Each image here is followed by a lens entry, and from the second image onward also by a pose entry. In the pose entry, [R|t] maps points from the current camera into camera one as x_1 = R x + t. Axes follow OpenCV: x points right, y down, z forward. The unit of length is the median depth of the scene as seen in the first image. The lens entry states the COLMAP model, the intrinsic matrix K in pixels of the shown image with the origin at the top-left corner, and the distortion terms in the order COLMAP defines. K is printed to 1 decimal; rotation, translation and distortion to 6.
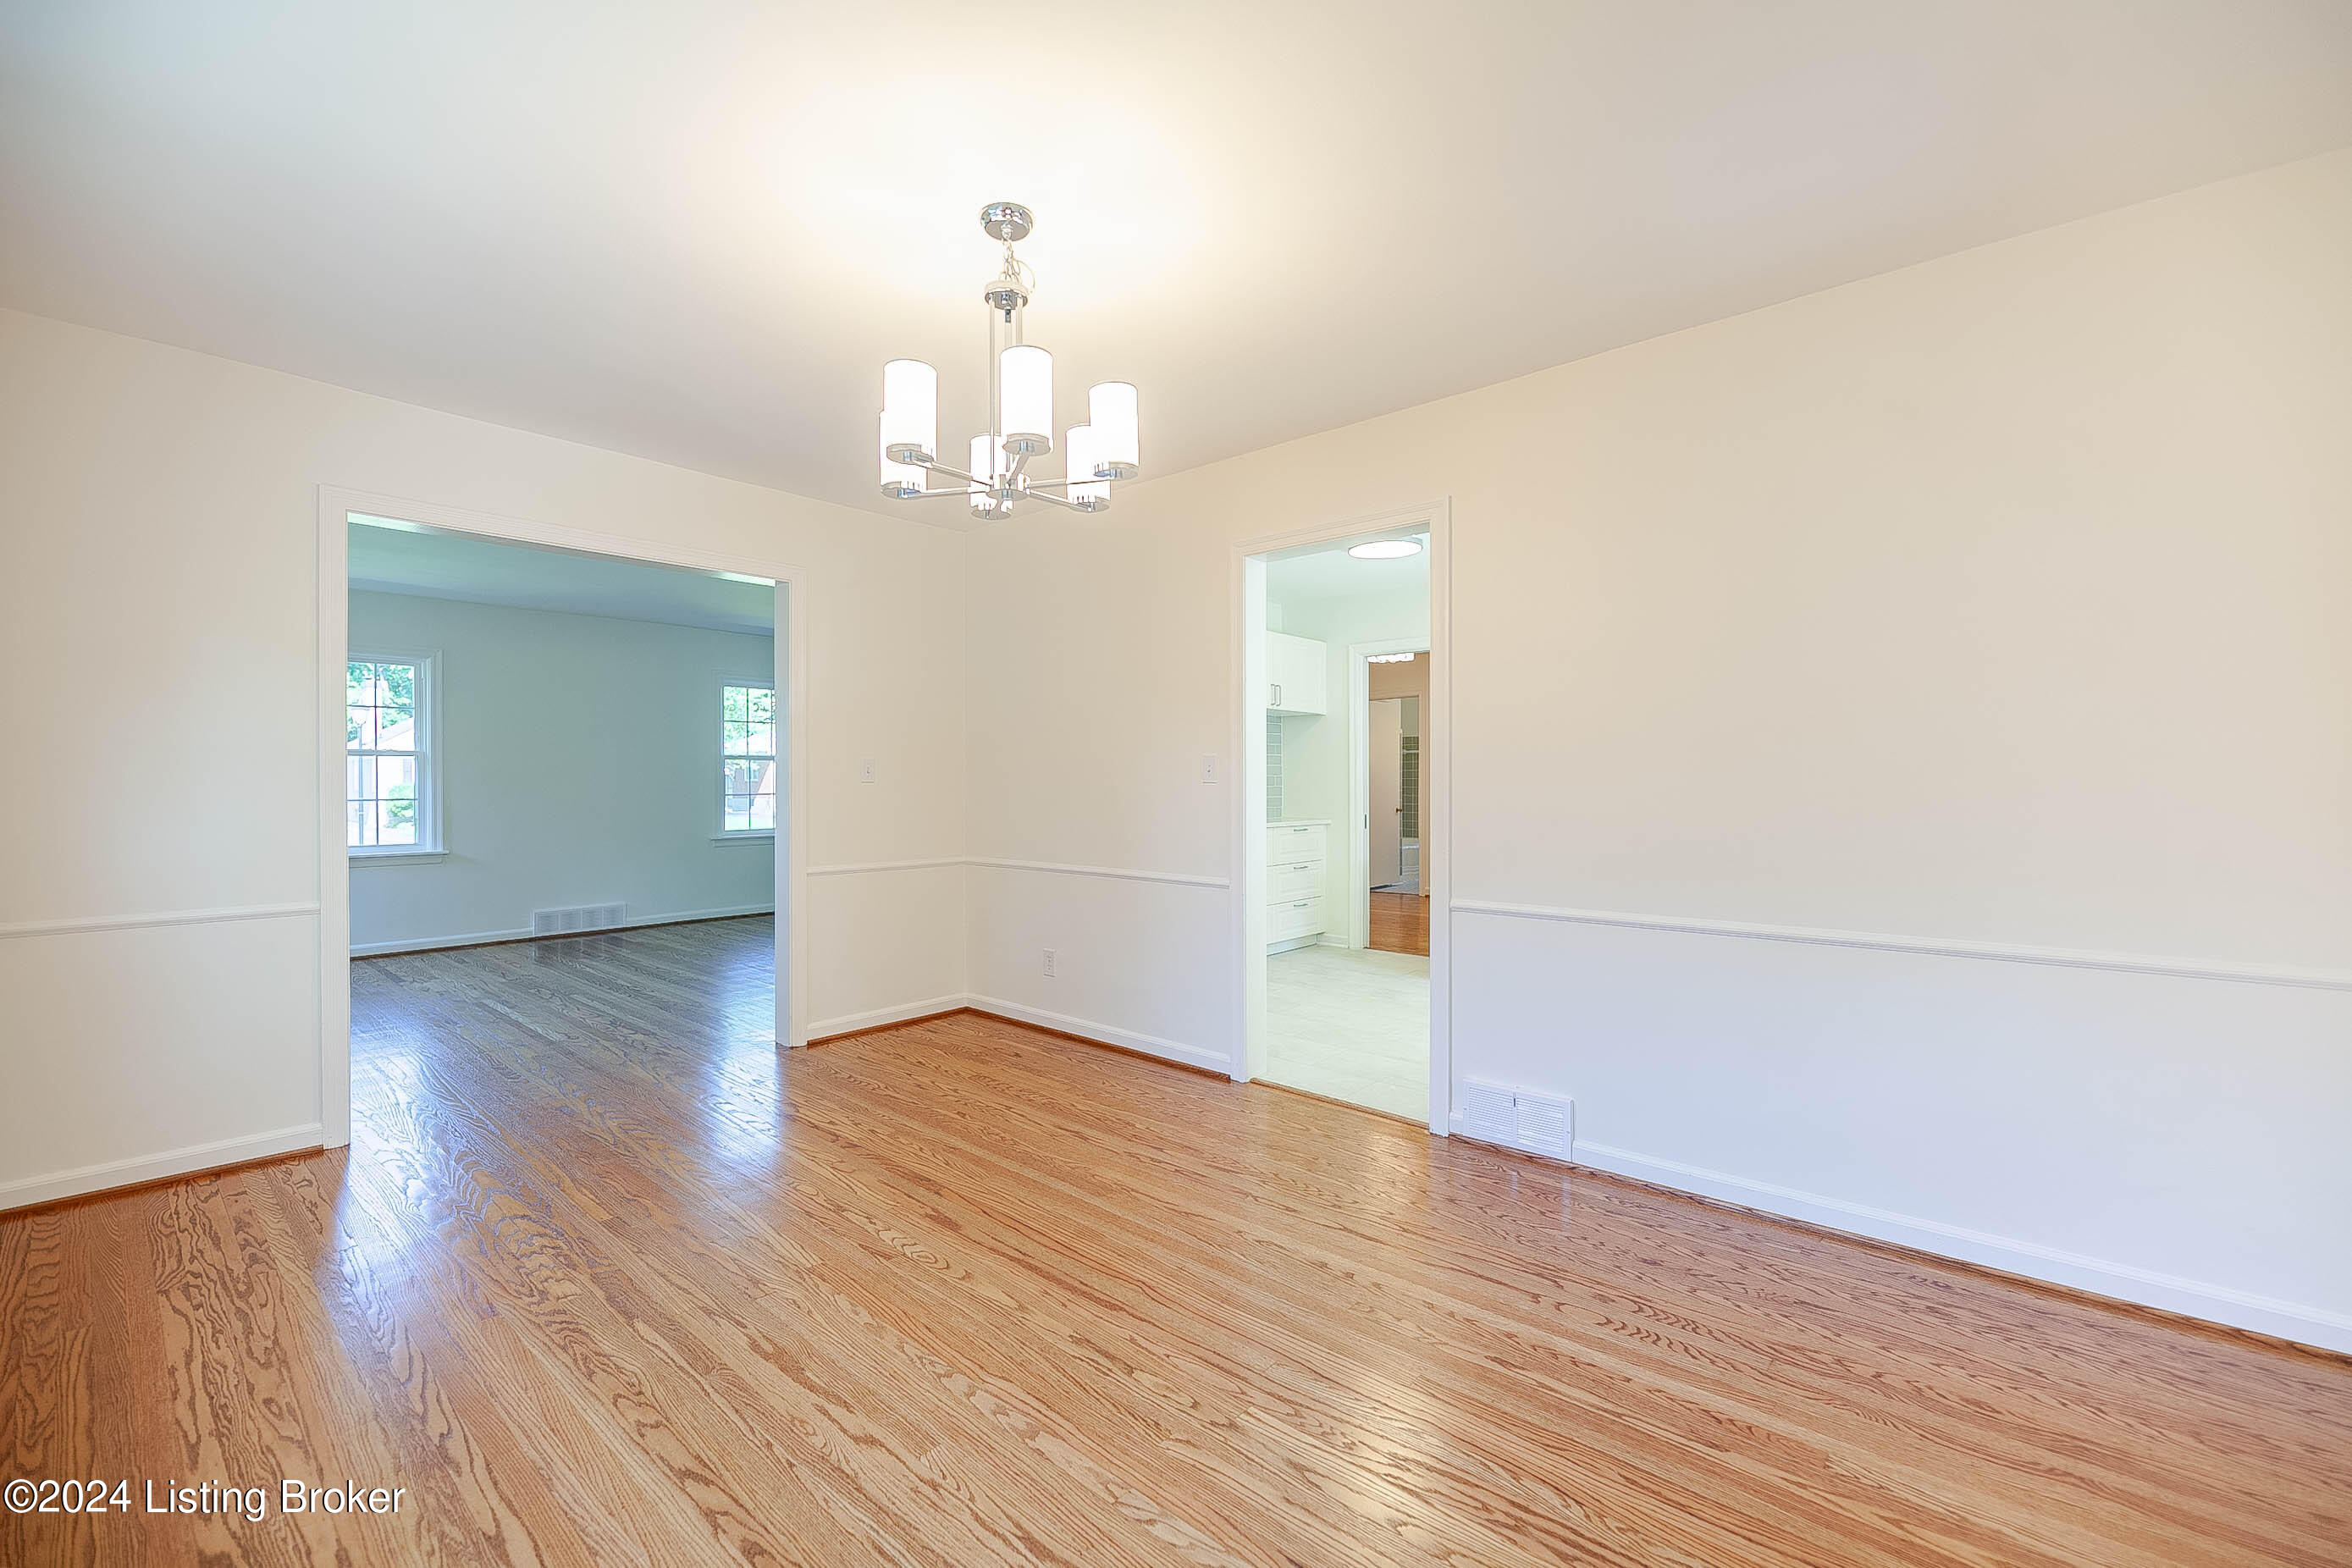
lens RADIAL K [[980.8, 0, 1175.5], [0, 980.8, 787.7], [0, 0, 1]] dist [-0.003811, -0.000376]
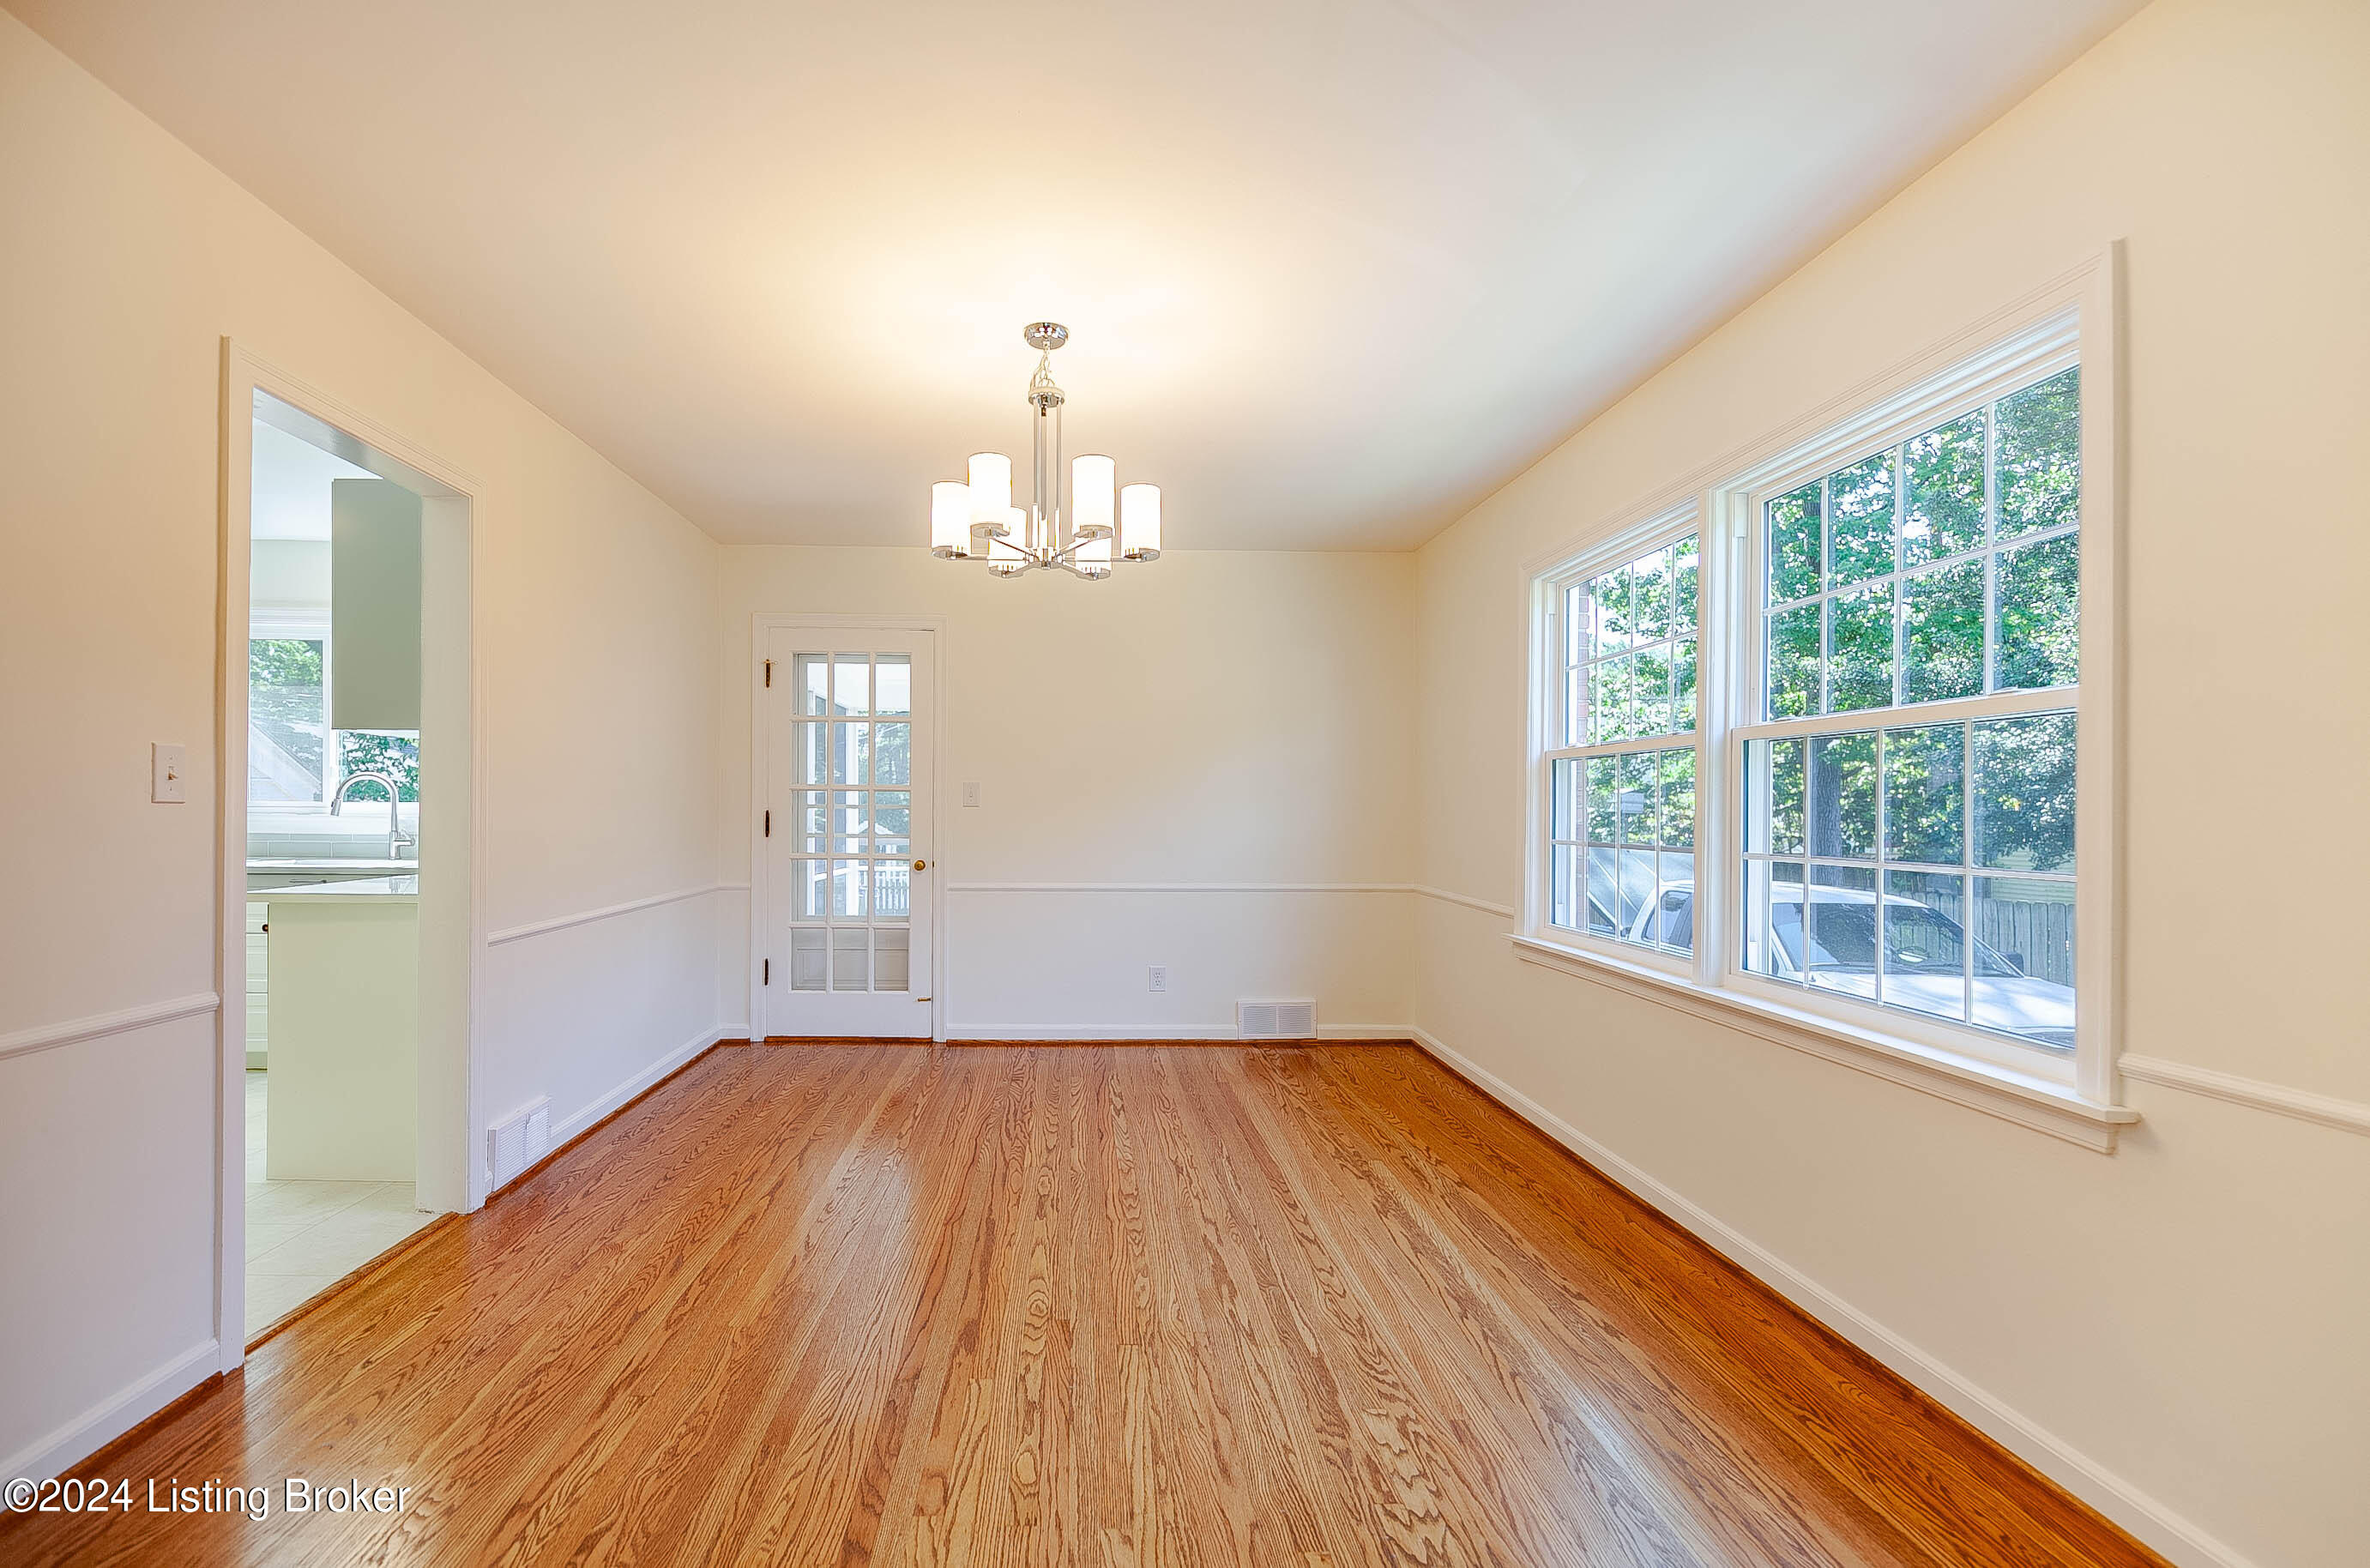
lens RADIAL K [[988.3, 0, 1182.8], [0, 988.3, 798.9], [0, 0, 1]] dist [-0.003811, -0.000376]
pose [[-0.729559, 0.000878, 0.683918, -1.111822], [-0.001817, 0.999993, -0.003222, 0.006716], [-0.683916, -0.003594, -0.729552, 1.785638]]
